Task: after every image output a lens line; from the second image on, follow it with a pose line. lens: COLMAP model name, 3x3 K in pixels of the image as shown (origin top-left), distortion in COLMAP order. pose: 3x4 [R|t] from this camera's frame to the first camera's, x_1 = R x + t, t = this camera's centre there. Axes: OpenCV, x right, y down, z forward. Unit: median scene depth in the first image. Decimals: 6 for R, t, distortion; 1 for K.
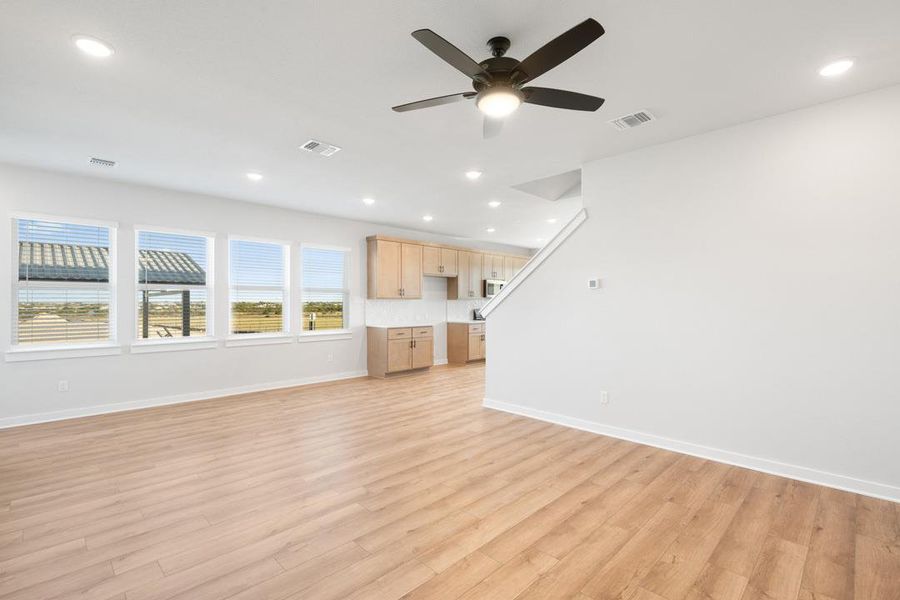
lens RADIAL K [[425.6, 0, 453.4], [0, 425.6, 302.2], [0, 0, 1]] dist [-0.001905, -0.001256]
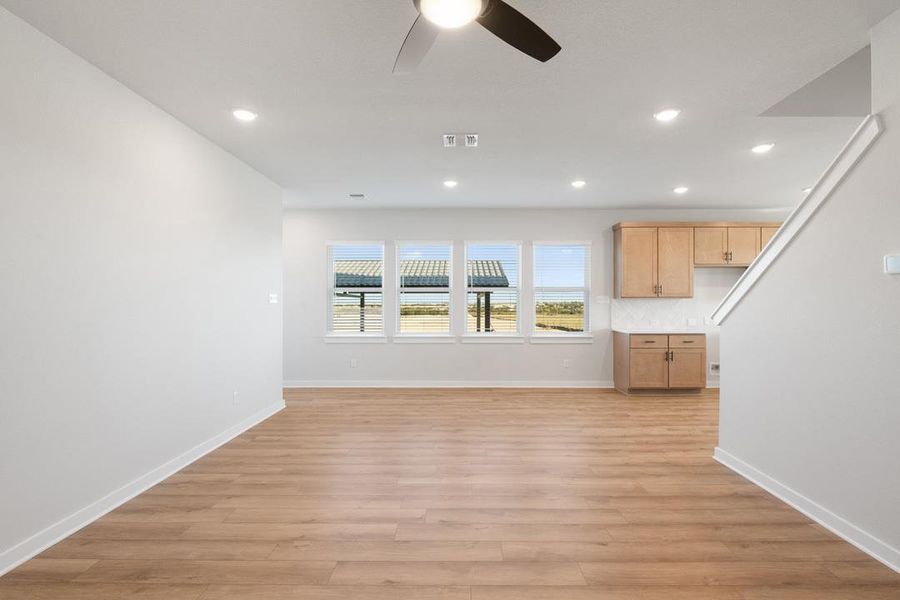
lens RADIAL K [[425.6, 0, 453.4], [0, 425.6, 302.2], [0, 0, 1]] dist [-0.001905, -0.001256]
pose [[0.689189, -0.001845, -0.724580, 0.207991], [0.001378, 0.999998, -0.001235, 0.000541], [0.724581, -0.000147, 0.689190, 0.188875]]
